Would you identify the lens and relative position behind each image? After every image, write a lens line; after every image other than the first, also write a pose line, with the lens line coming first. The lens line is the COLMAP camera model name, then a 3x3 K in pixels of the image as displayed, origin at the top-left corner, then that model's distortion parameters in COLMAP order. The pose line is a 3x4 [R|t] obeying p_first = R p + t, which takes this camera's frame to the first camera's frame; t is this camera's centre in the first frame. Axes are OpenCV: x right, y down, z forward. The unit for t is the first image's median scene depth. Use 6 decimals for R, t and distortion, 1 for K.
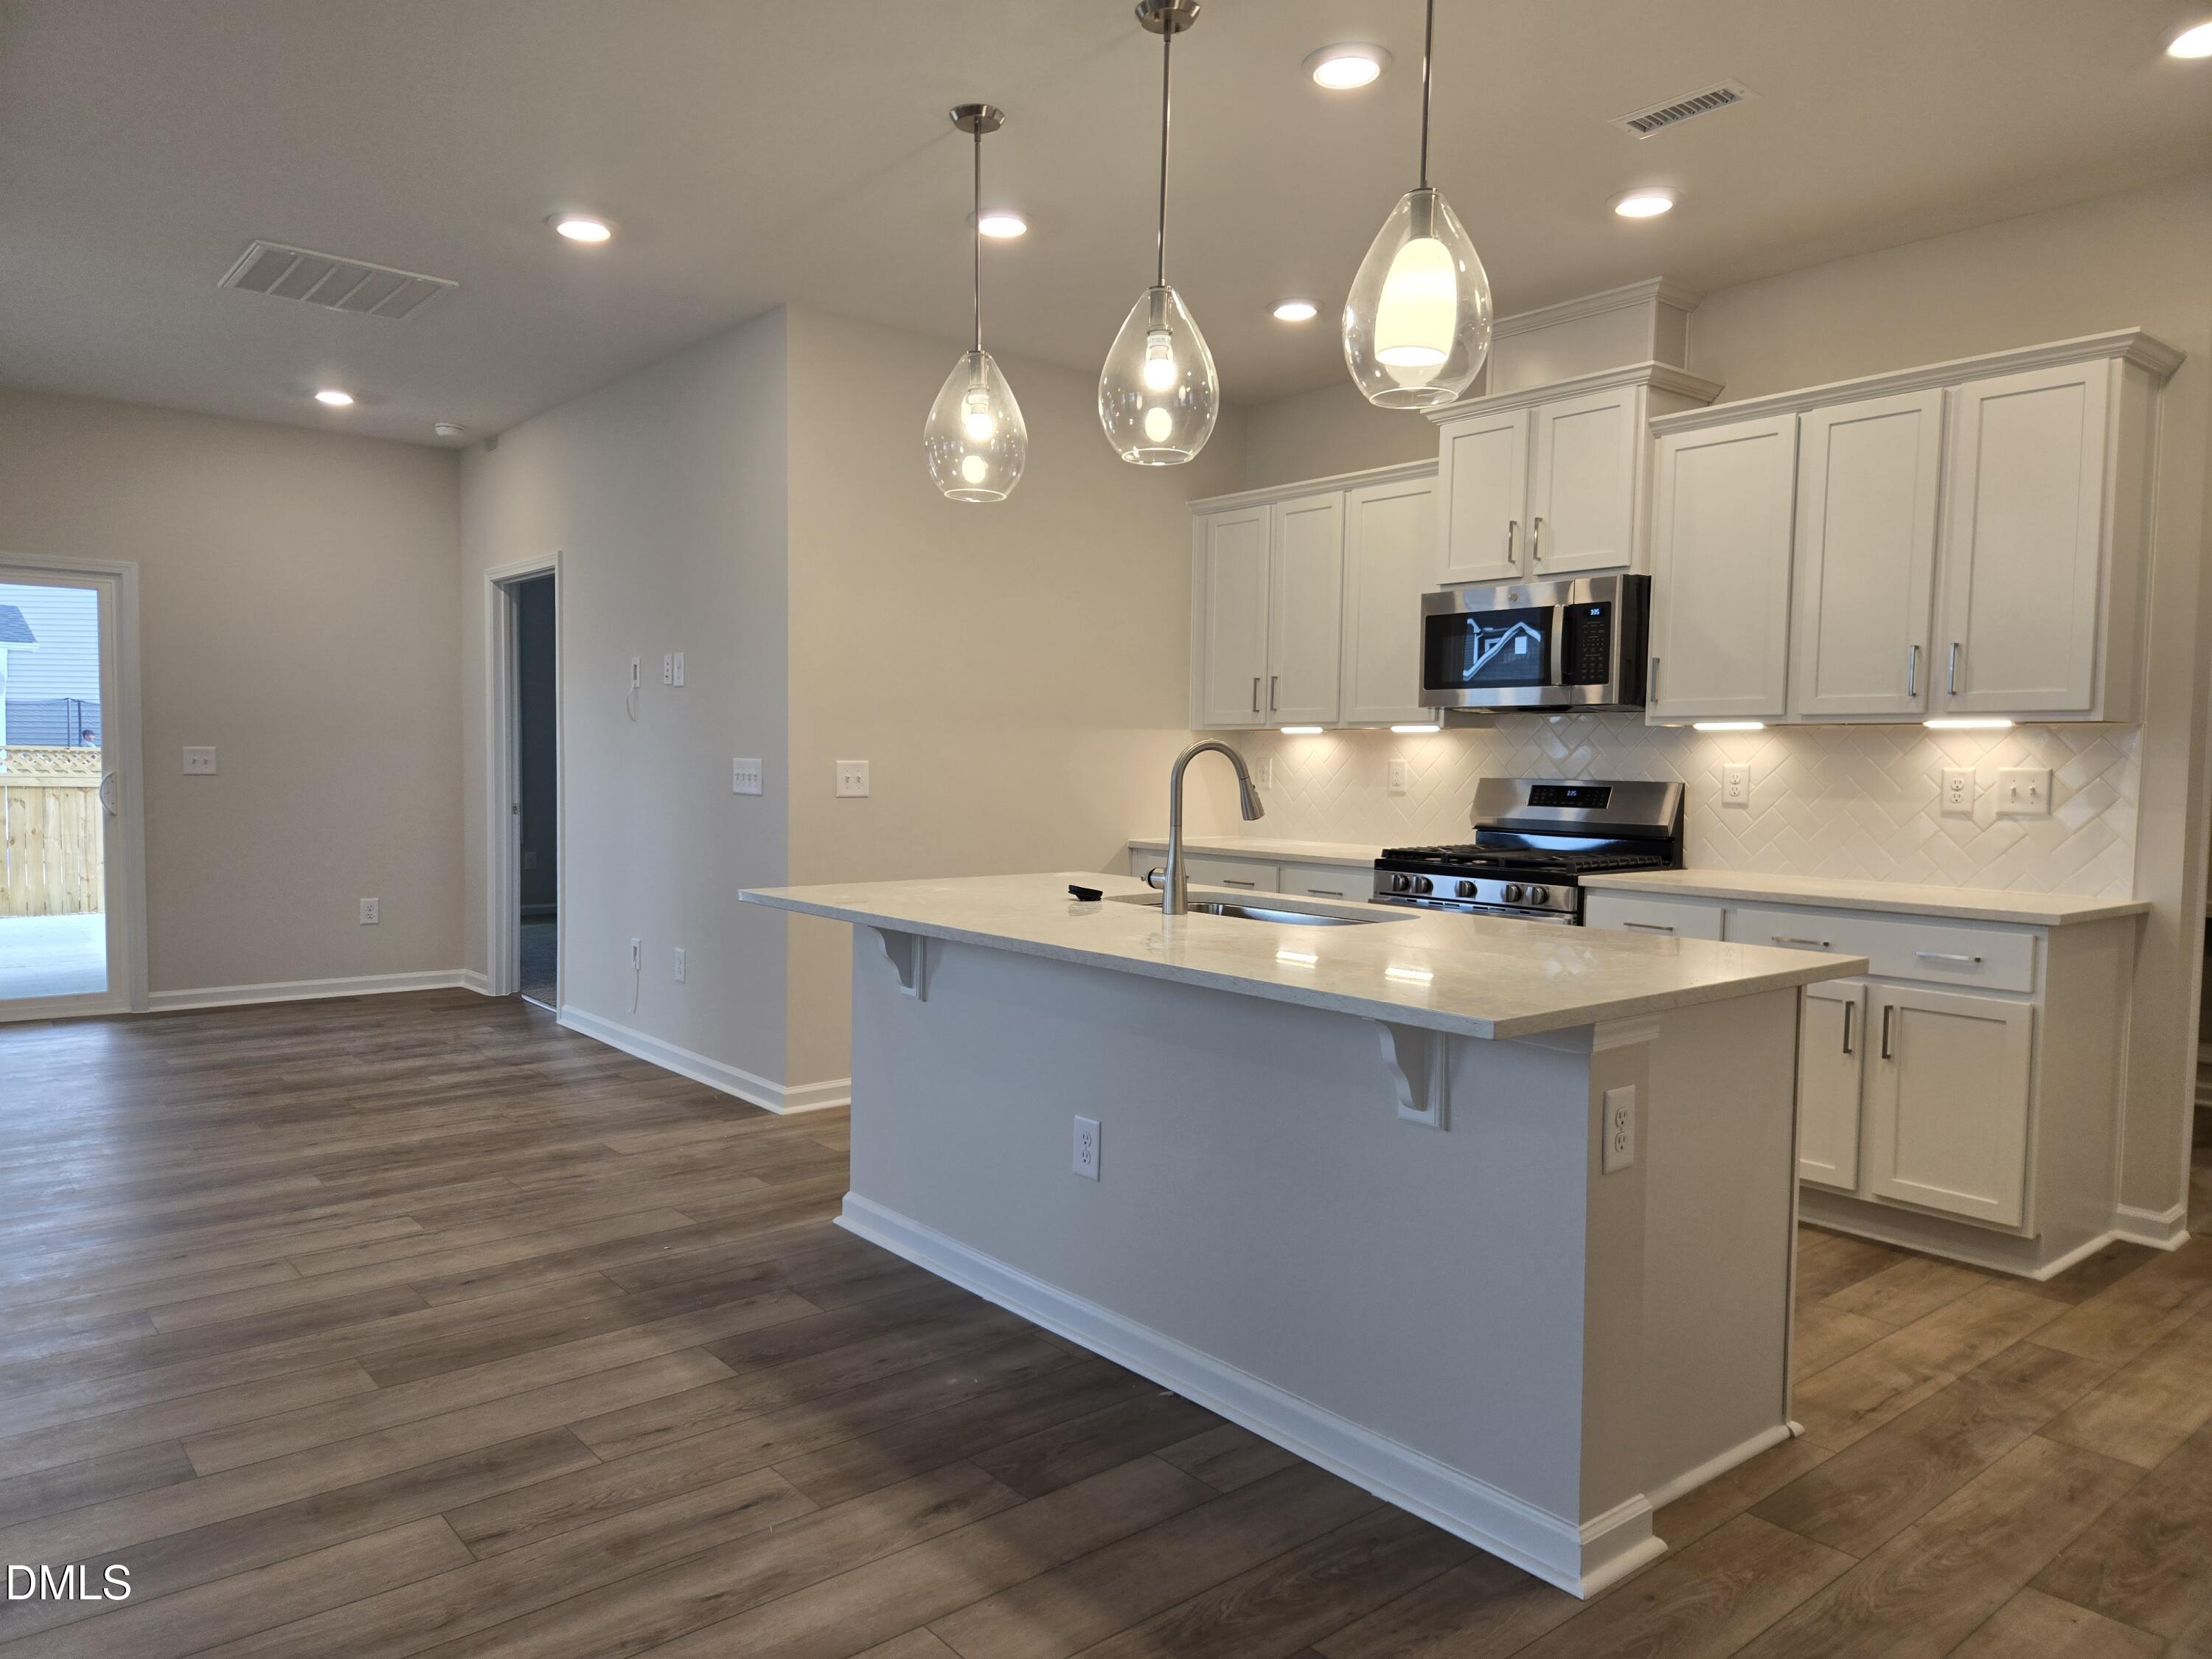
lens RADIAL K [[1476.0, 0, 1087.8], [0, 1476.0, 838.5], [0, 0, 1]] dist [0.024217, -0.001525]
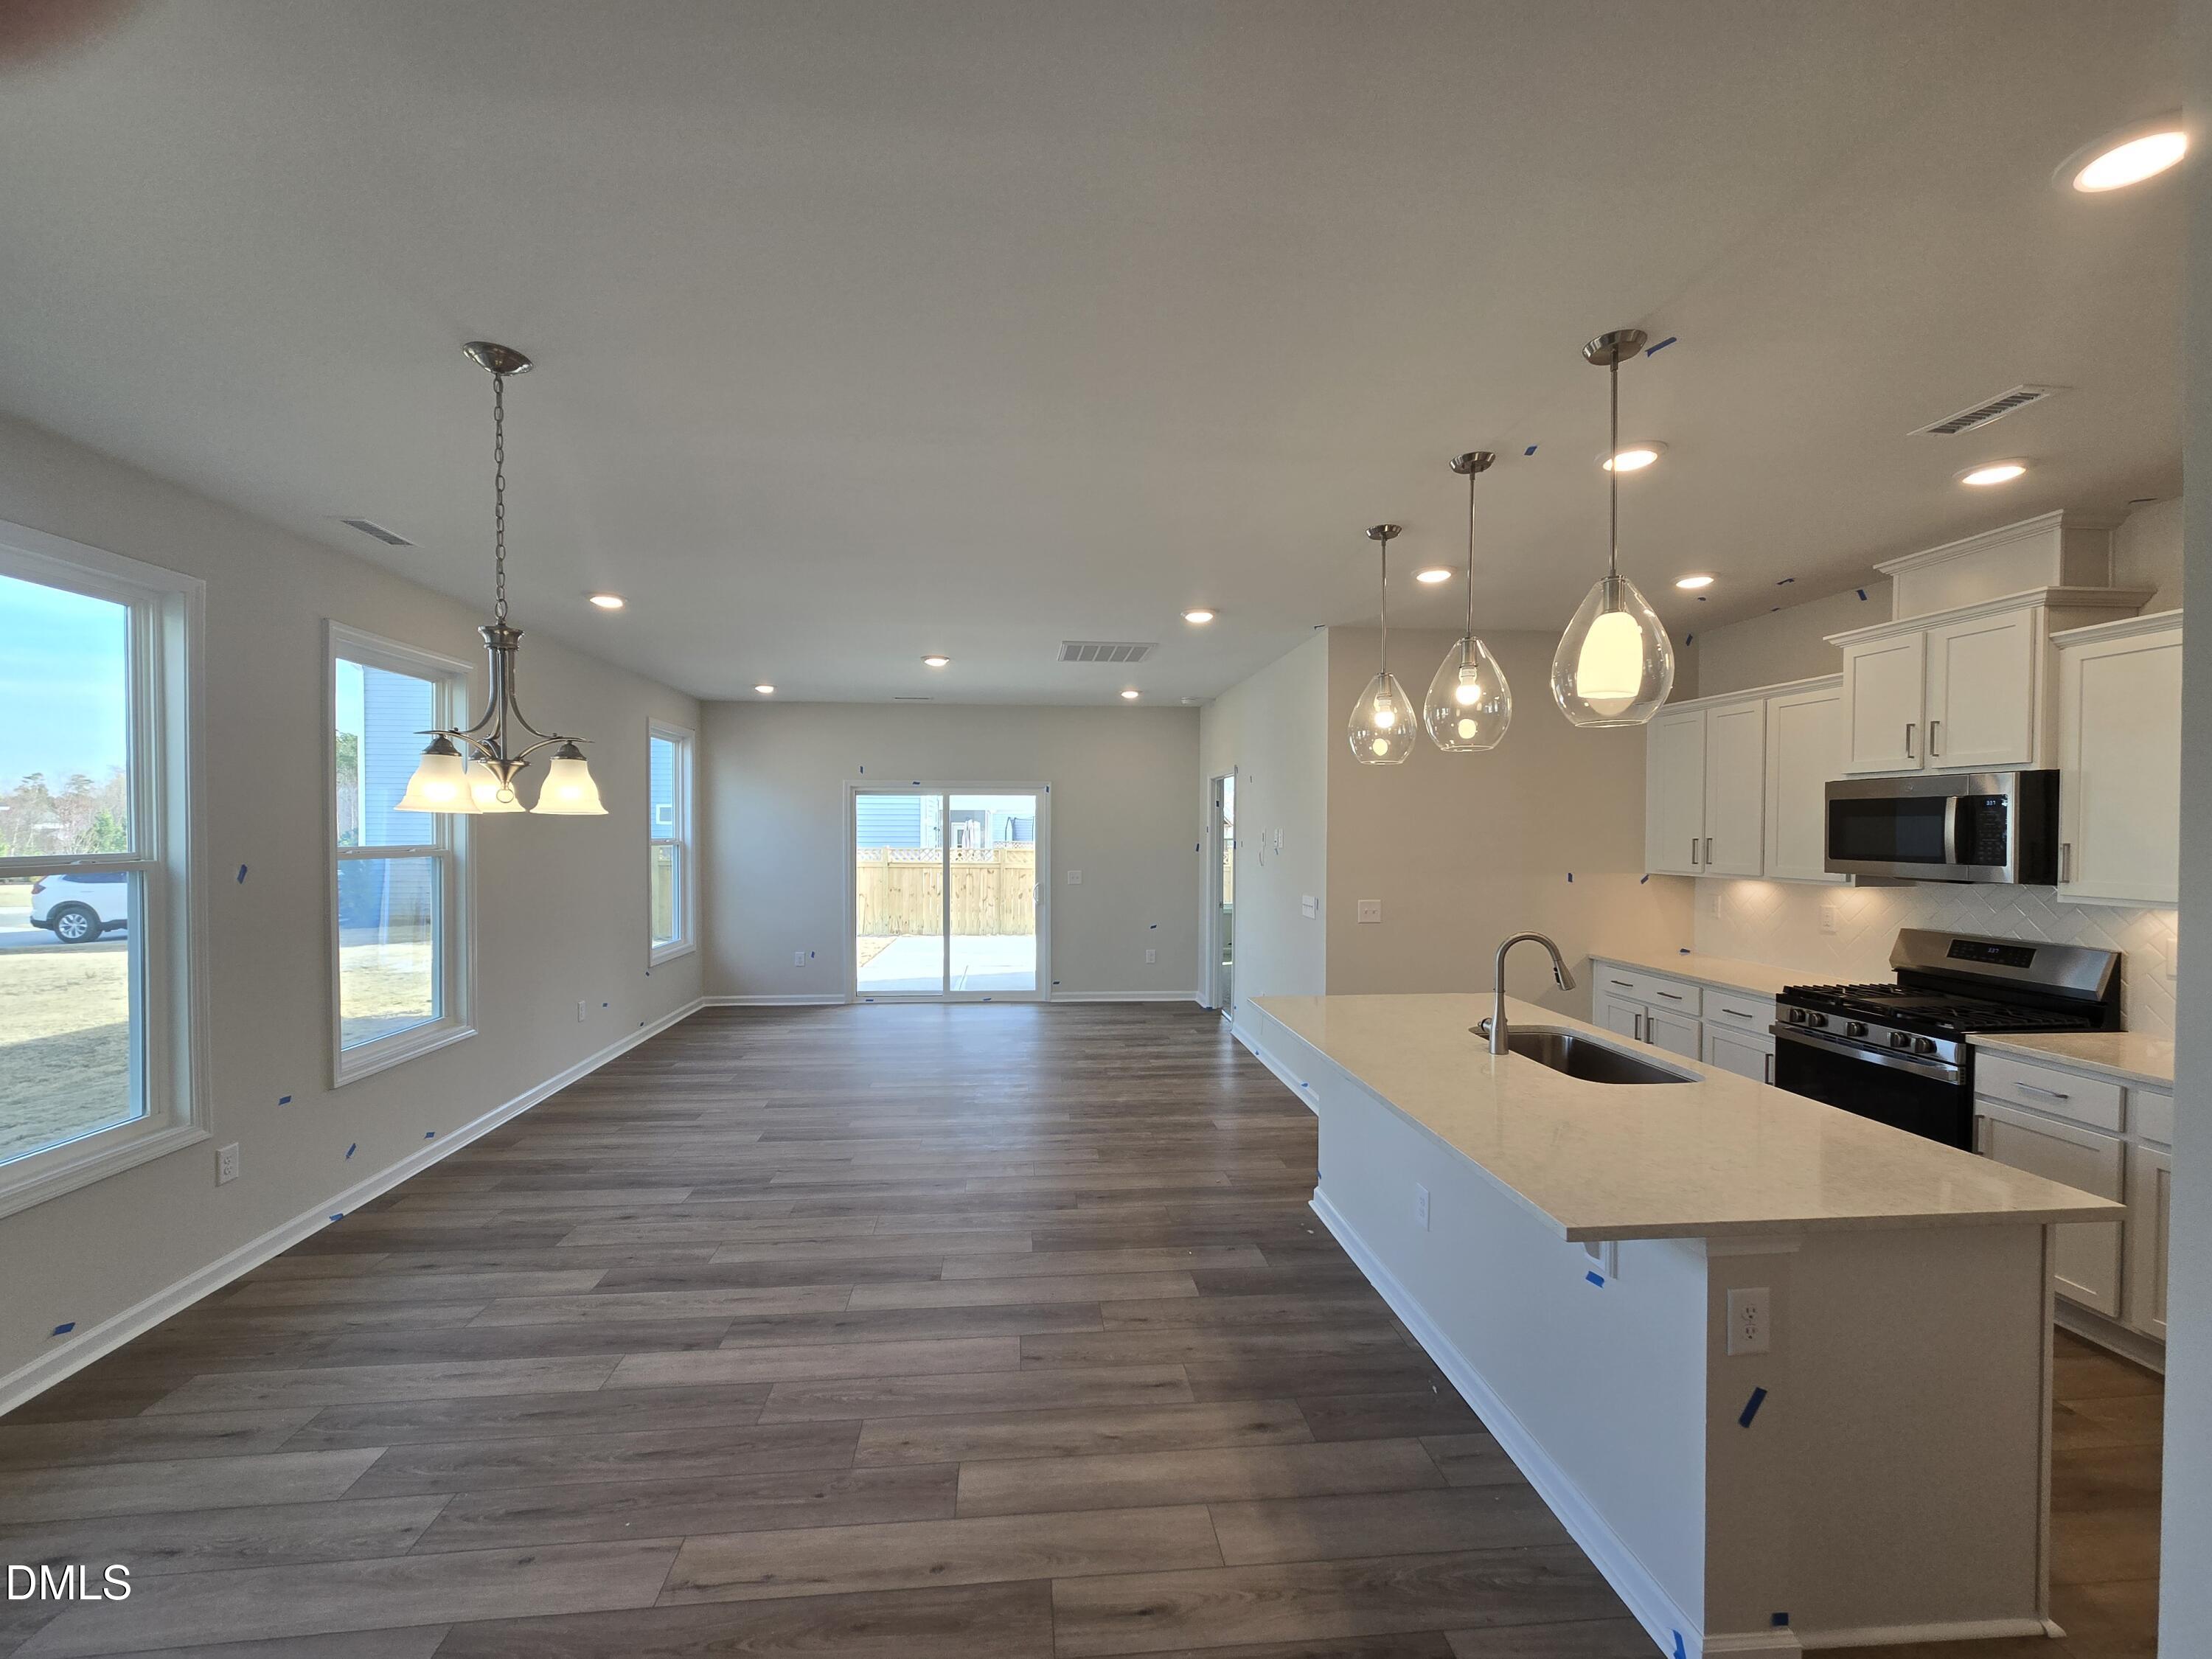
lens RADIAL K [[904.9, 0, 1094.4], [0, 904.9, 834.6], [0, 0, 1]] dist [0.003005, 0.000458]
pose [[0.823783, -0.006250, -0.566871, 0.189831], [-0.024432, 0.998619, -0.046516, -0.088229], [0.566379, 0.052169, 0.822492, 0.026134]]
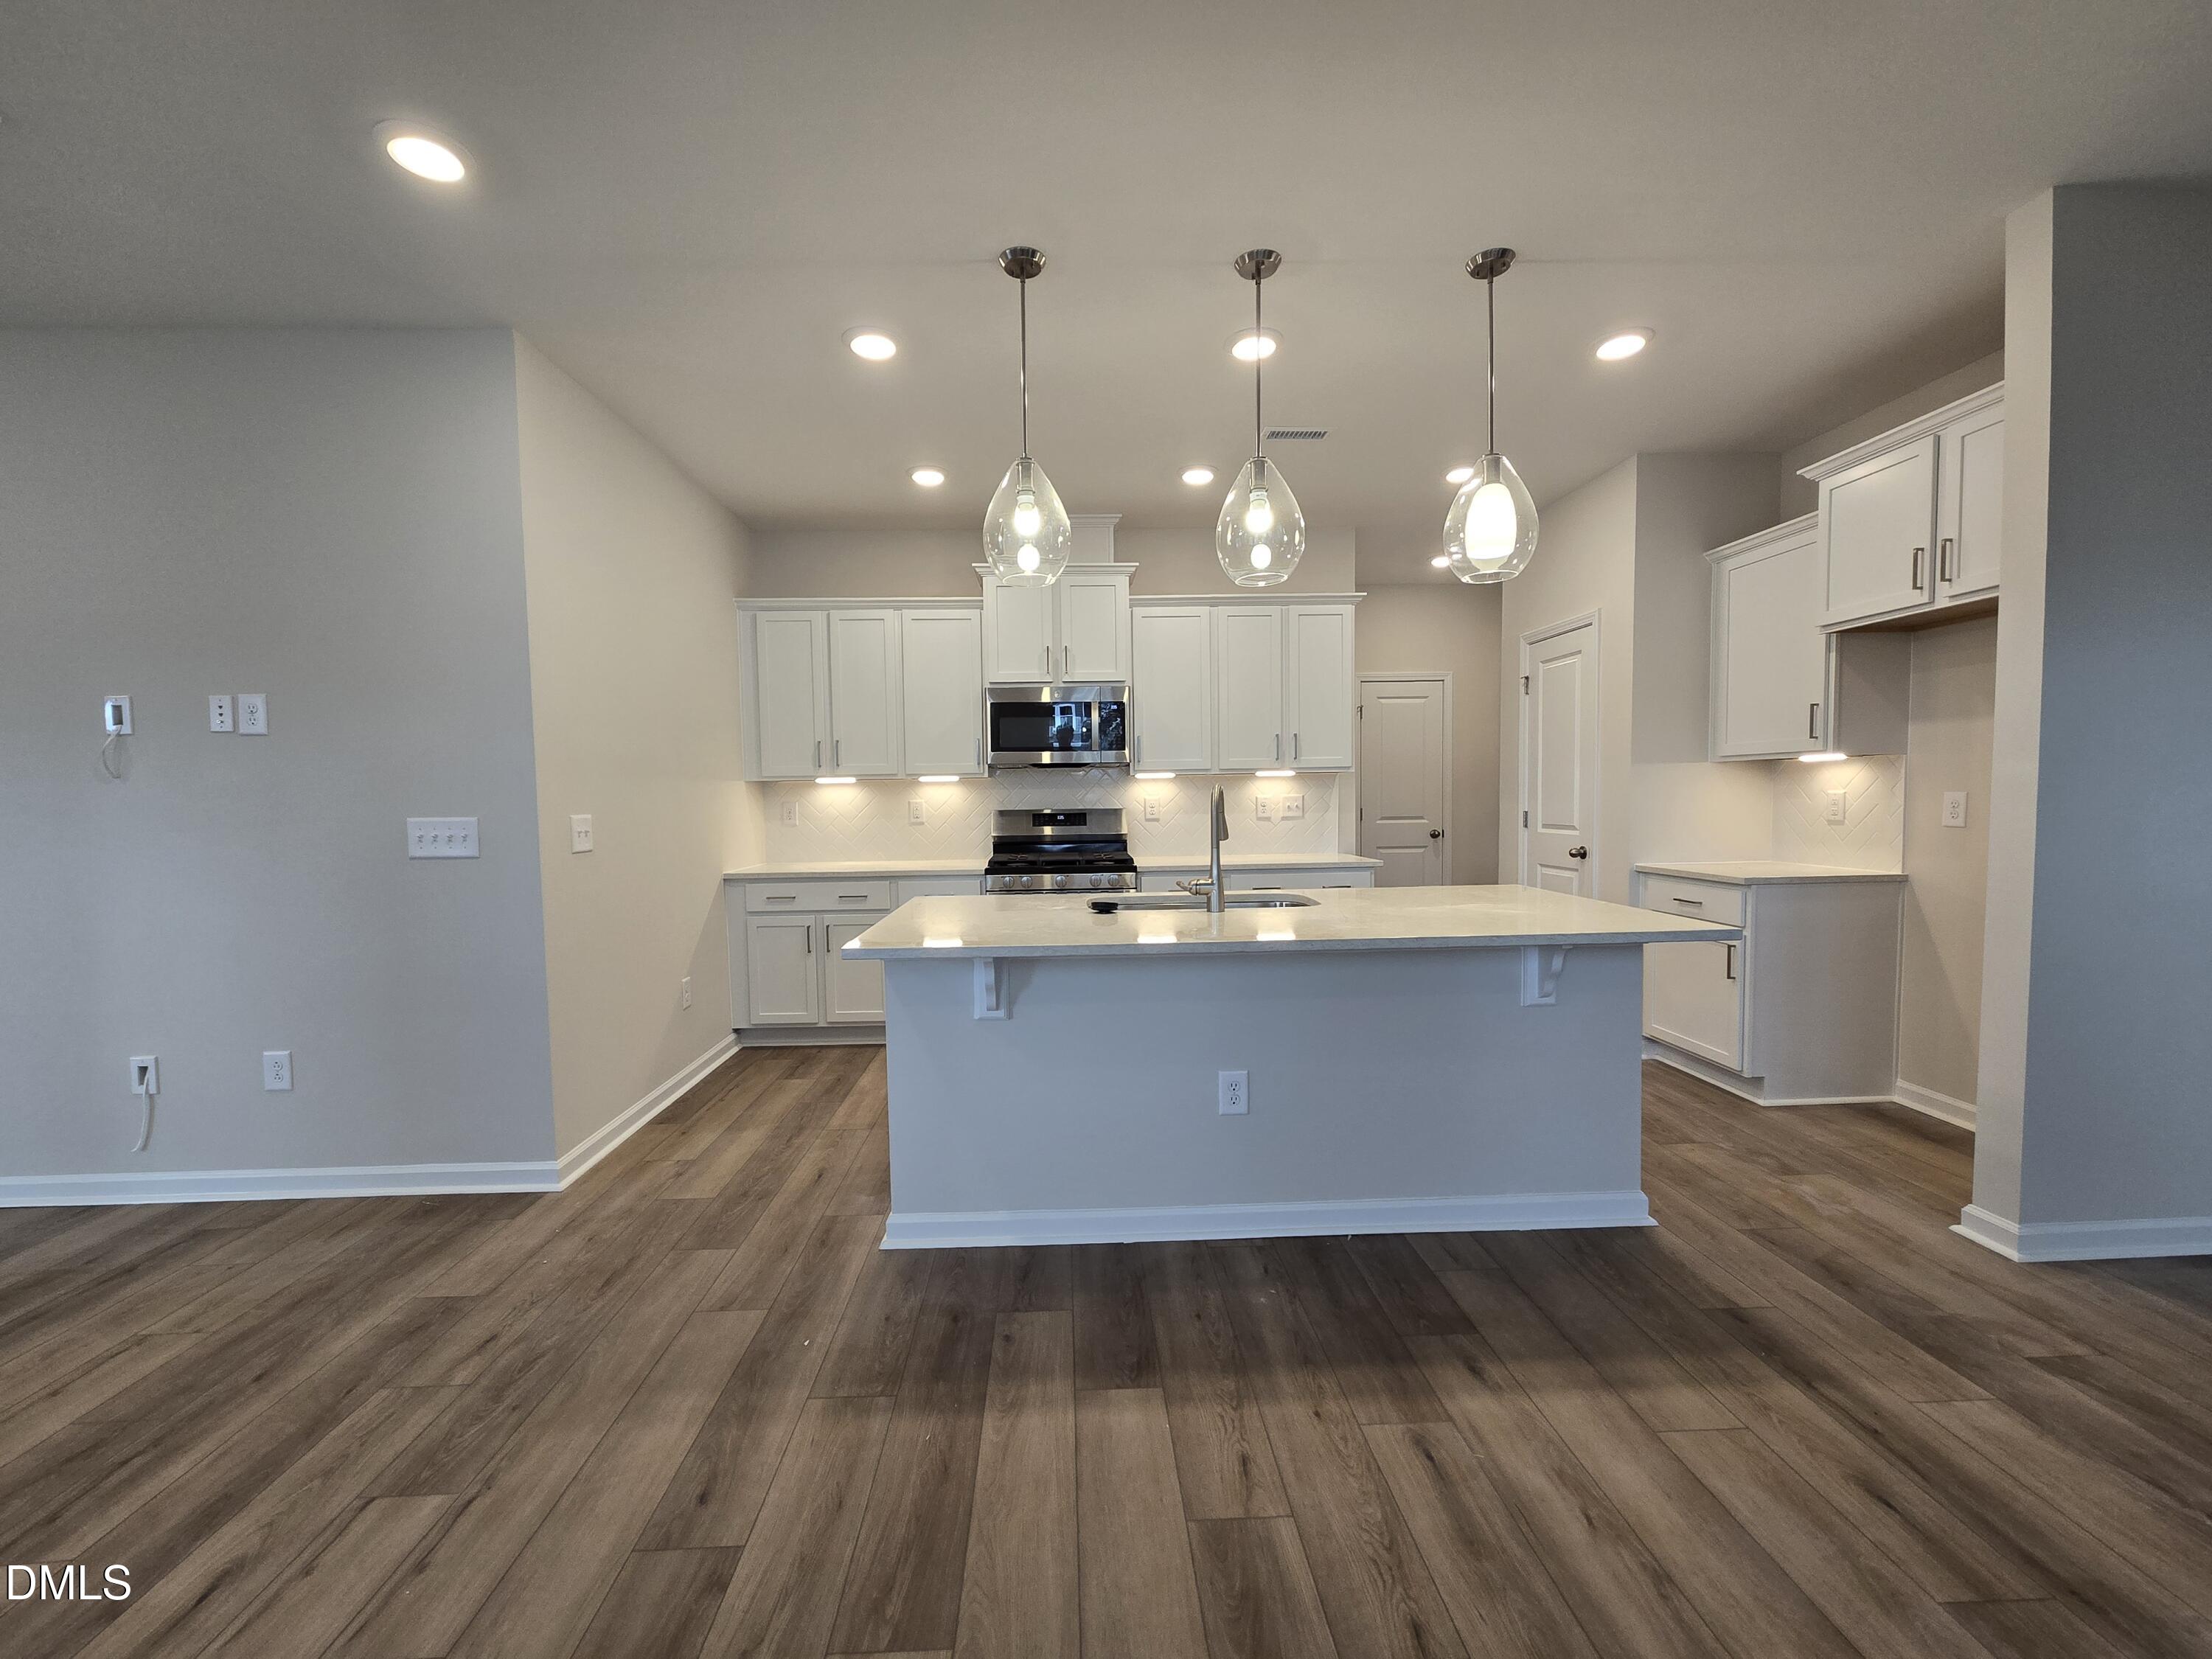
lens RADIAL K [[904.9, 0, 1094.4], [0, 904.9, 834.6], [0, 0, 1]] dist [0.003005, 0.000458]
pose [[0.612265, -0.054488, 0.788773, -0.540724], [0.067786, 0.997567, 0.016294, -0.031559], [-0.787741, 0.043492, 0.614469, 0.450751]]
